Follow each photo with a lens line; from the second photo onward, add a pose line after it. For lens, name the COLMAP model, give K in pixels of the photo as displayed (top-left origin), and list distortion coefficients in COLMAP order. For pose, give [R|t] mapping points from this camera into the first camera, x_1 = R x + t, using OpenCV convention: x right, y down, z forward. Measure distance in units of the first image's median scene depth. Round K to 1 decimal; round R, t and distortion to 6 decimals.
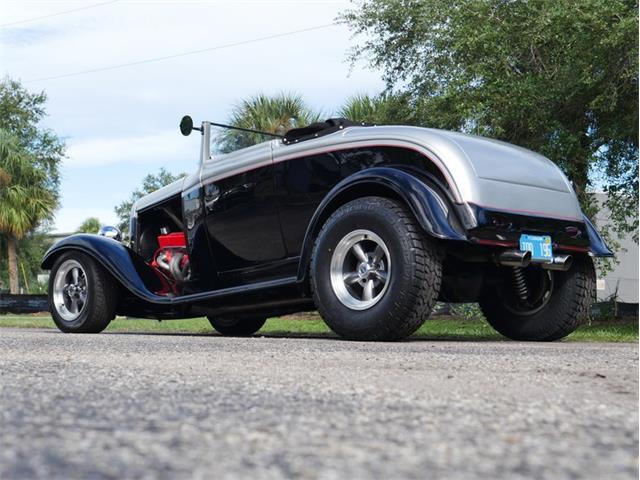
lens RADIAL K [[1130.8, 0, 316.1], [0, 1130.8, 239.7], [0, 0, 1]] dist [-0.001331, 0.000000]
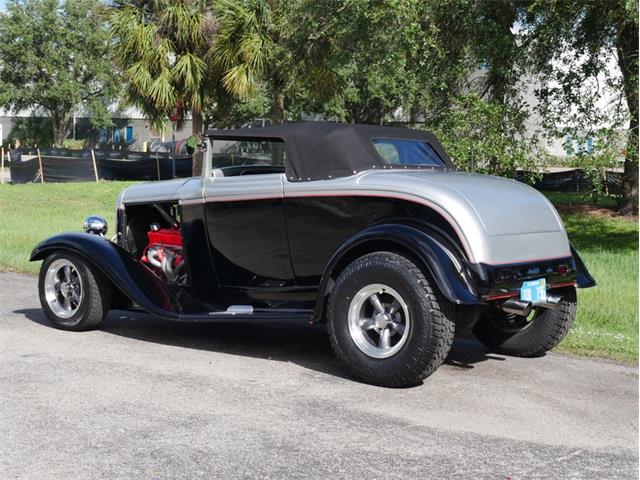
lens RADIAL K [[1217.9, 0, 320.4], [0, 1217.9, 243.2], [0, 0, 1]] dist [0.052818, 0.000000]
pose [[0.993983, 0.007513, 0.109279, -0.118118], [-0.023946, 0.988419, 0.149848, -0.180443], [-0.106887, -0.151563, 0.982651, -0.105815]]
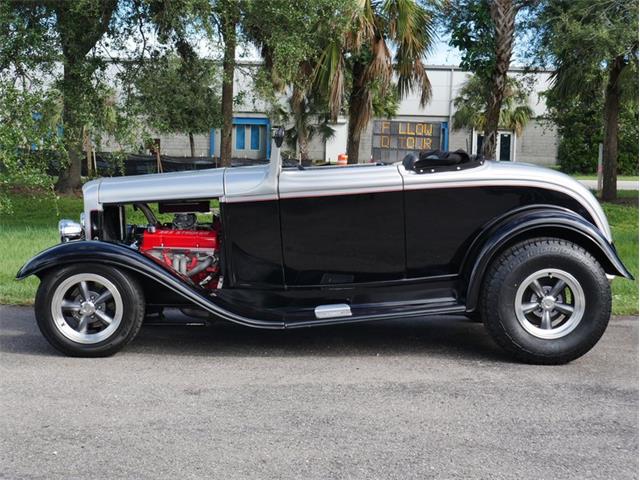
lens RADIAL K [[1043.8, 0, 315.2], [0, 1043.8, 235.3], [0, 0, 1]] dist [-0.016701, 0.000000]
pose [[0.698306, -0.061298, 0.713170, -0.713469], [-0.061226, 0.987560, 0.144832, -0.147113], [-0.713176, -0.144801, 0.685866, 0.373426]]
